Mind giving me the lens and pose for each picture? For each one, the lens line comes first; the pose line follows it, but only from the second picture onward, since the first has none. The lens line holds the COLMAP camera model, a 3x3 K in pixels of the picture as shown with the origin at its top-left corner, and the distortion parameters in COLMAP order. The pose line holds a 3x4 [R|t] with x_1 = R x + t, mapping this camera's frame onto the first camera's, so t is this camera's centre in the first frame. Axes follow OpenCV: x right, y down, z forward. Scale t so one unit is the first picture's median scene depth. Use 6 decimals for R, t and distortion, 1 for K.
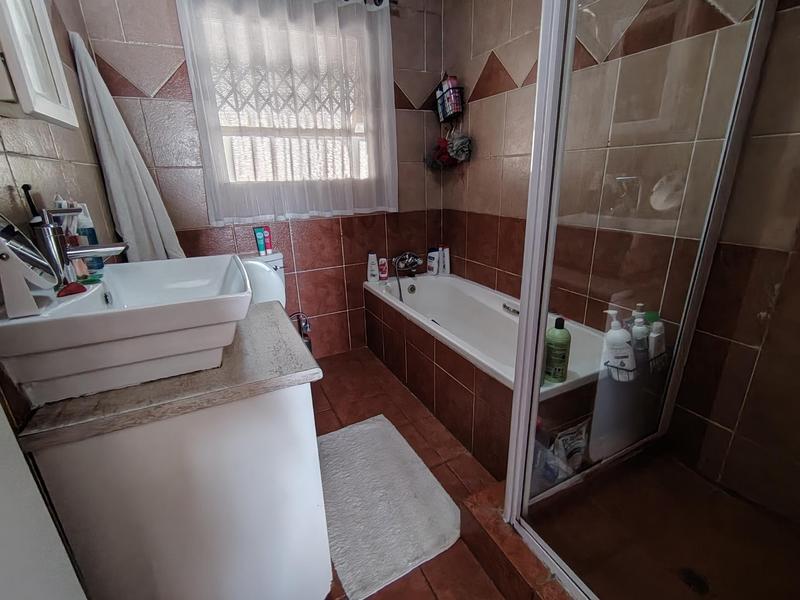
lens RADIAL K [[371.3, 0, 401.2], [0, 371.3, 300.2], [0, 0, 1]] dist [-0.002368, -0.001084]
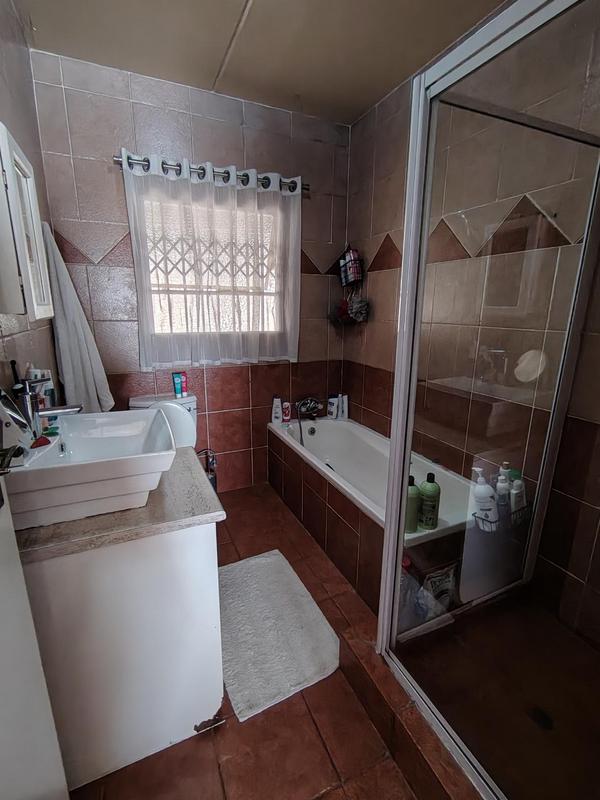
lens RADIAL K [[371.3, 0, 303.1], [0, 371.3, 399.3], [0, 0, 1]] dist [-0.002368, -0.001084]
pose [[0.998880, 0.044417, -0.016311, 0.027783], [-0.045617, 0.995536, -0.082631, -0.055669], [0.012568, 0.083282, 0.996447, -0.152065]]
